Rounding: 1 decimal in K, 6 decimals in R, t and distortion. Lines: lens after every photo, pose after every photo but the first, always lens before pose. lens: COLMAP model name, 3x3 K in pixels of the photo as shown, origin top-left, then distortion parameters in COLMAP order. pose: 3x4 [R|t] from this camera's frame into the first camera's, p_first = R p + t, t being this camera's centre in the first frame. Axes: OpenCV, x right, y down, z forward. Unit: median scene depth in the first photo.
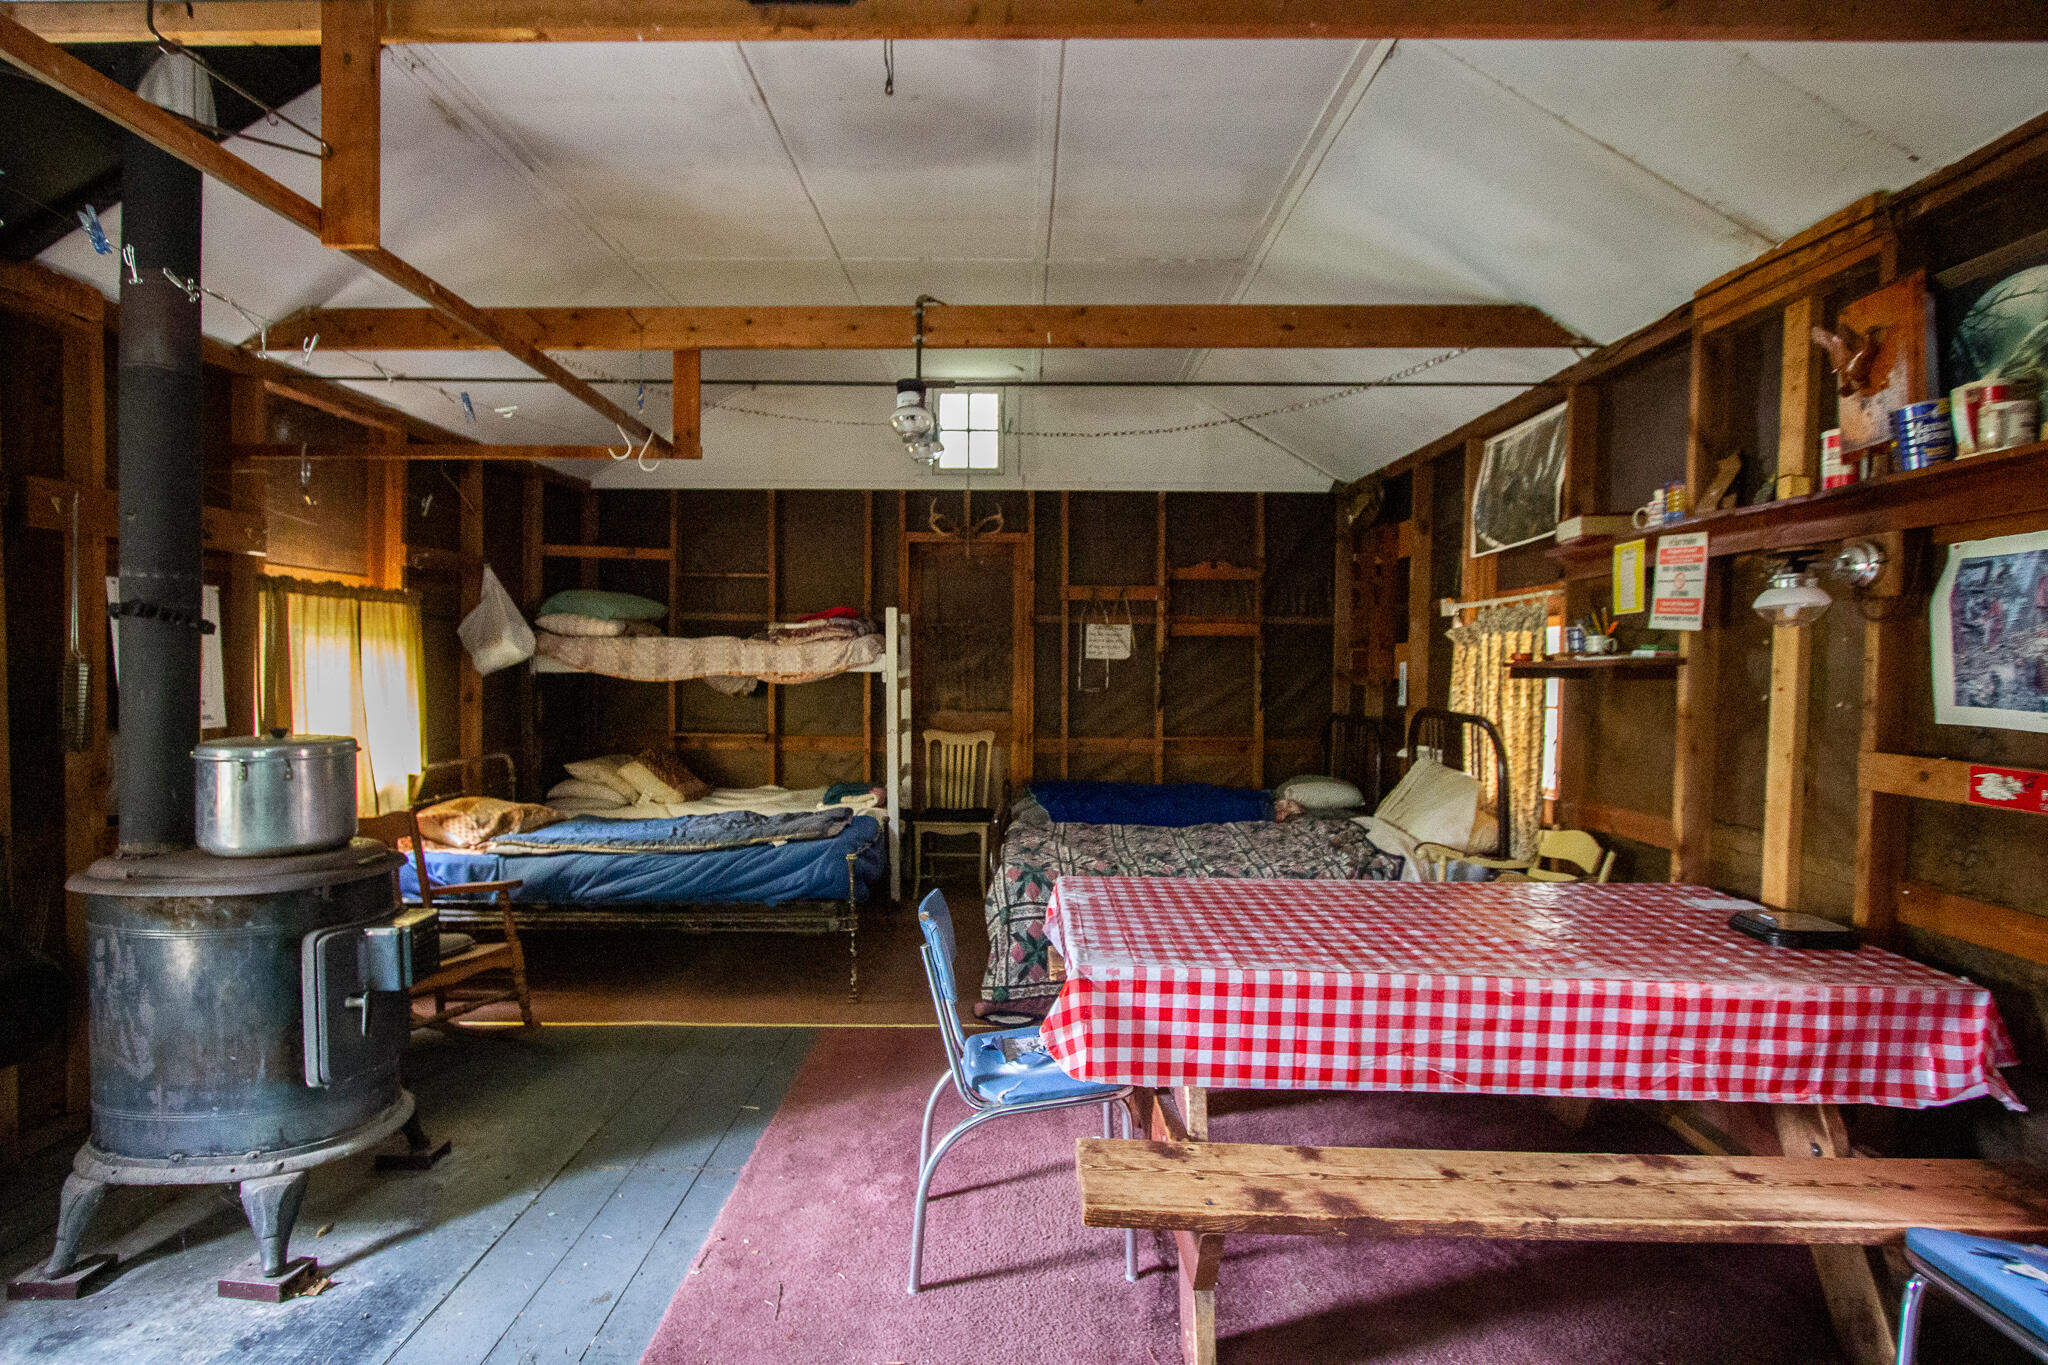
lens RADIAL K [[1001.3, 0, 1024.0], [0, 1001.3, 682.5], [0, 0, 1]] dist [-0.014319, 0.000444]
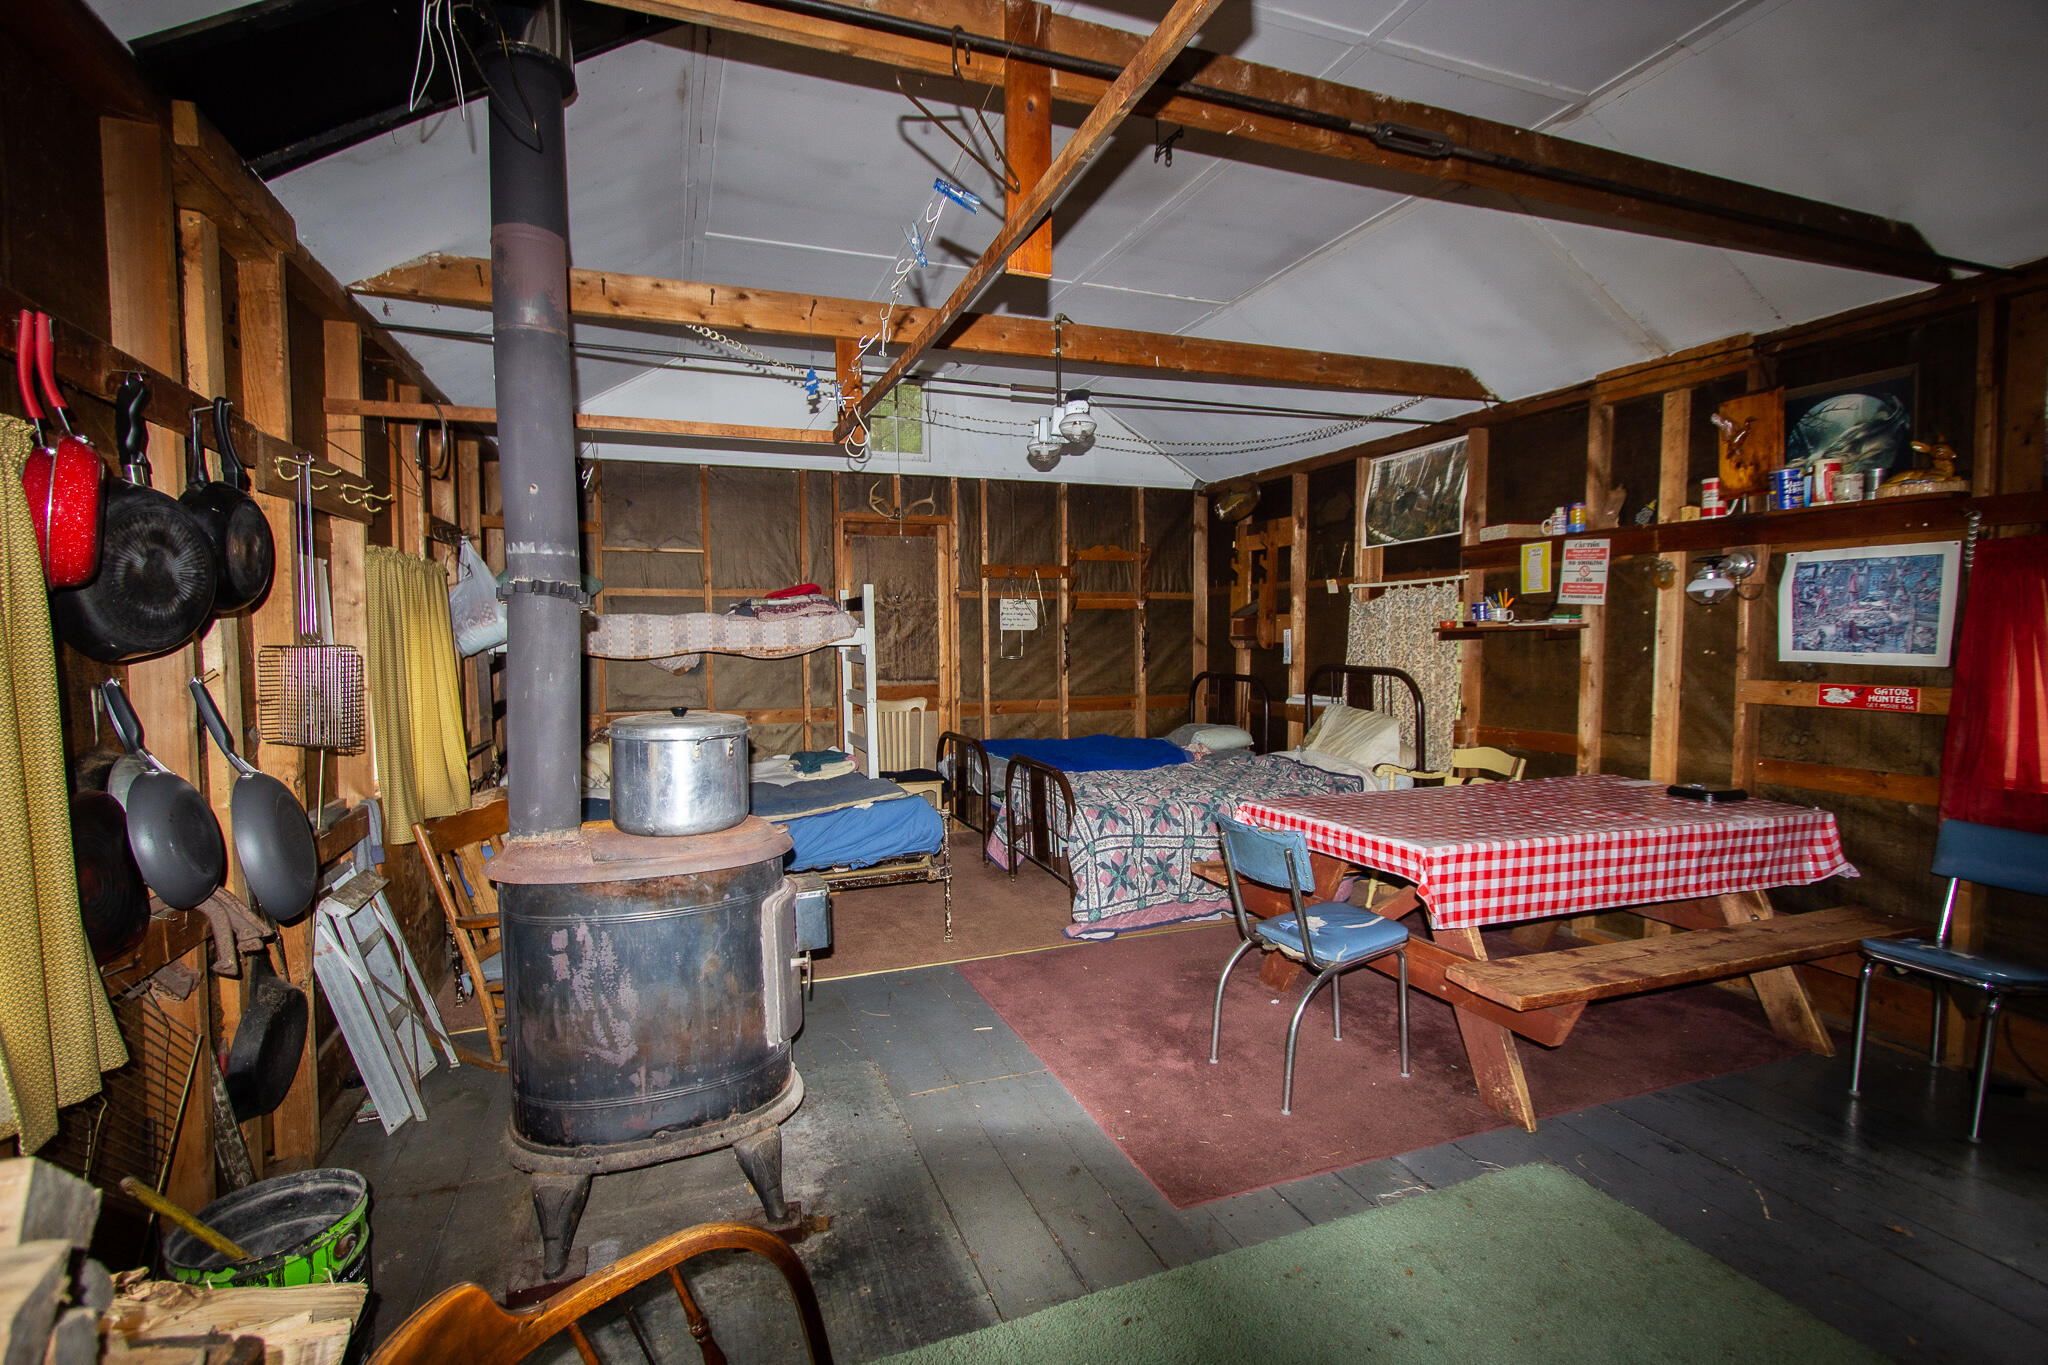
lens RADIAL K [[962.5, 0, 1024.0], [0, 962.5, 682.5], [0, 0, 1]] dist [-0.014573, 0.000137]
pose [[0.930627, -0.032723, 0.364503, -0.457854], [0.021533, 0.999165, 0.034725, -0.003040], [-0.365335, -0.024467, 0.930555, -0.017018]]
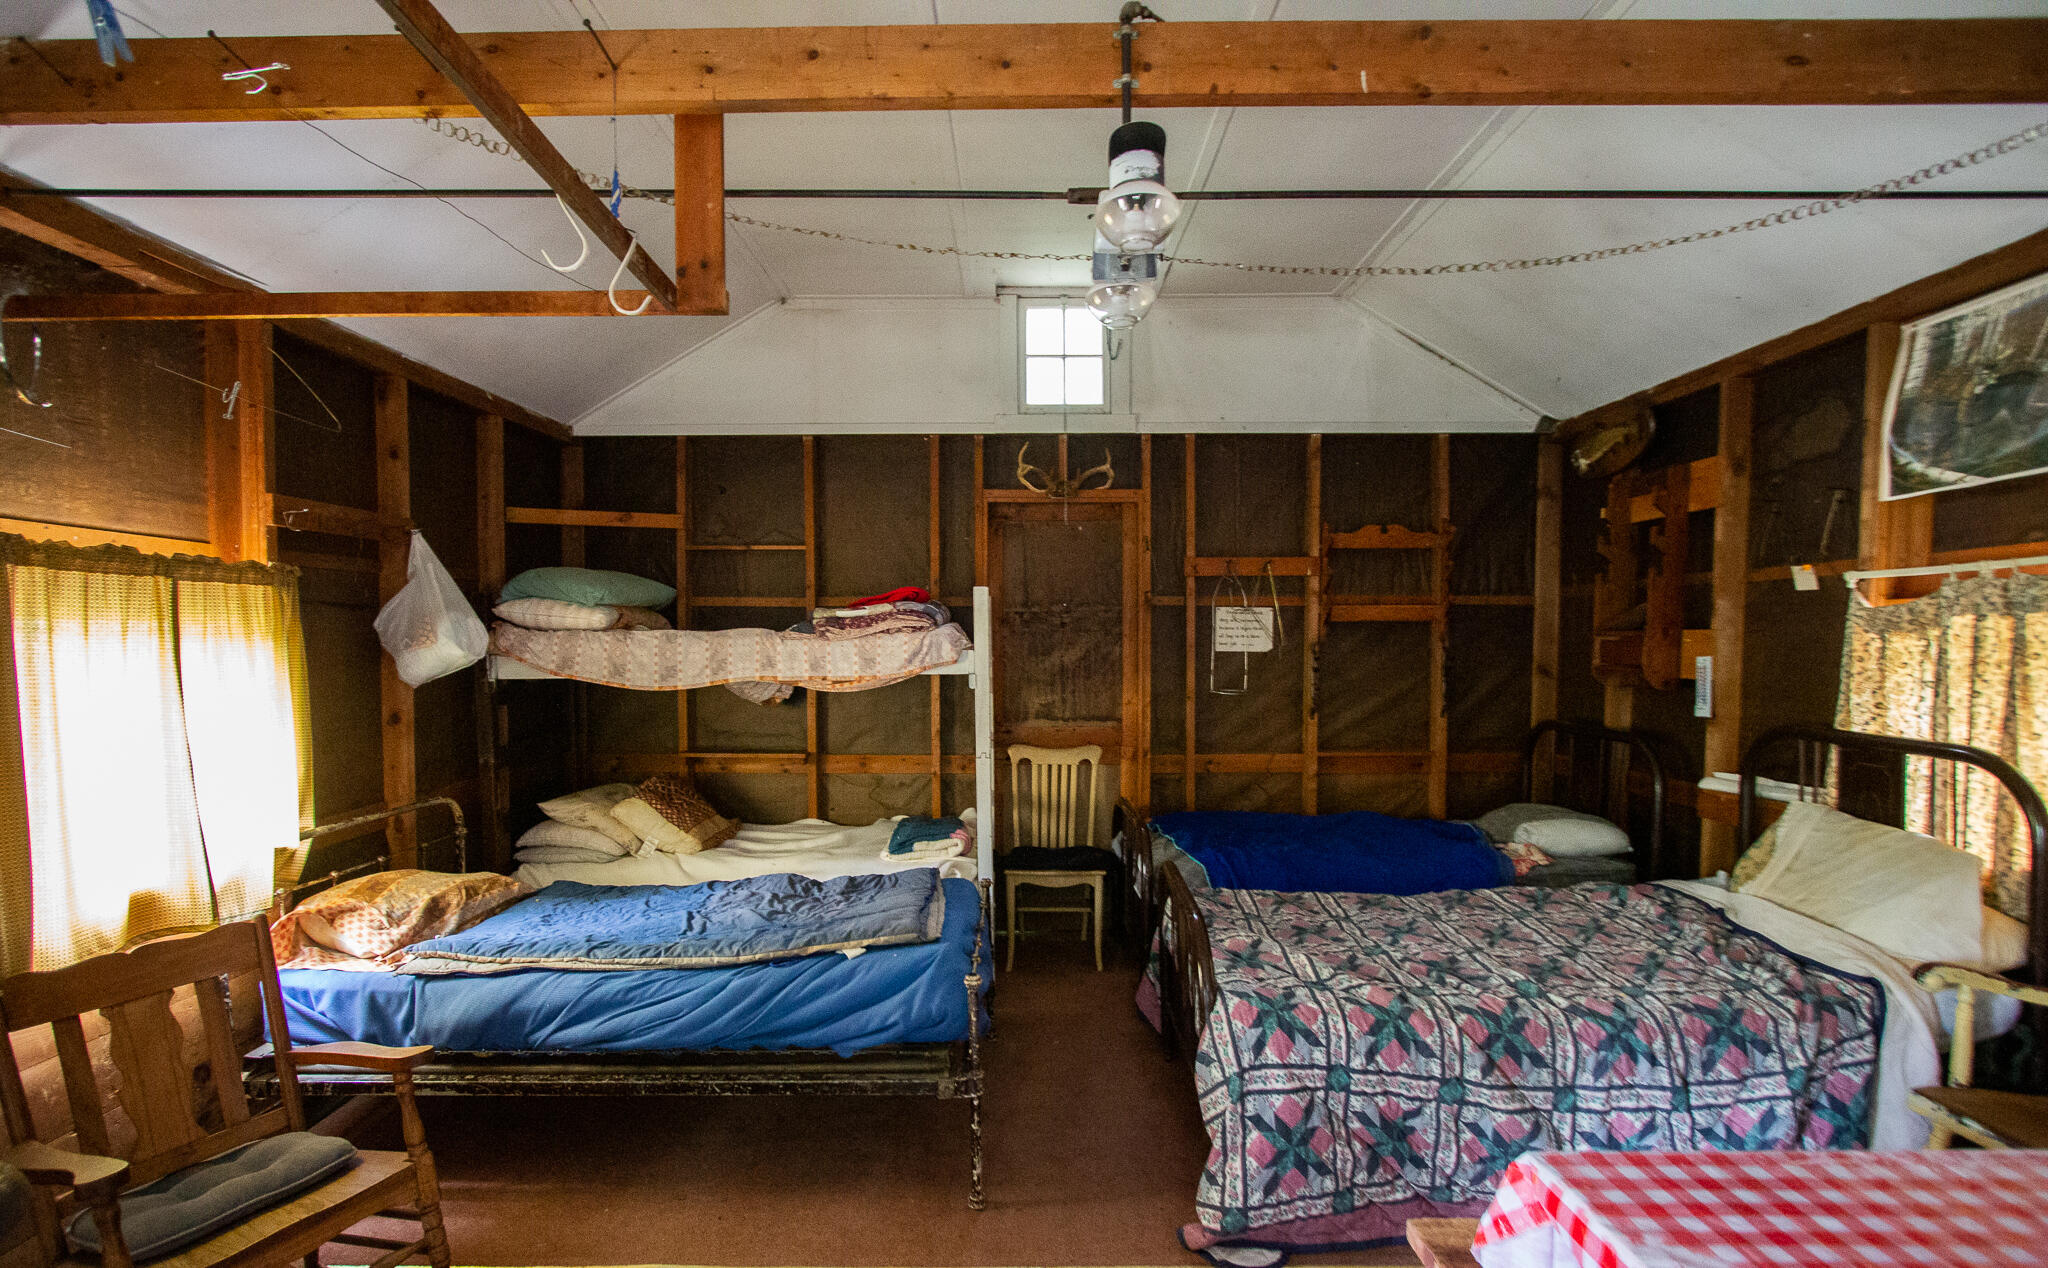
lens RADIAL K [[945.6, 0, 1018.1], [0, 945.6, 684.1], [0, 0, 1]] dist [-0.010631, 0.000045]
pose [[0.999955, -0.009319, 0.001958, -0.138269], [0.009276, 0.999730, 0.021315, -0.023233], [-0.002156, -0.021296, 0.999771, 0.396120]]
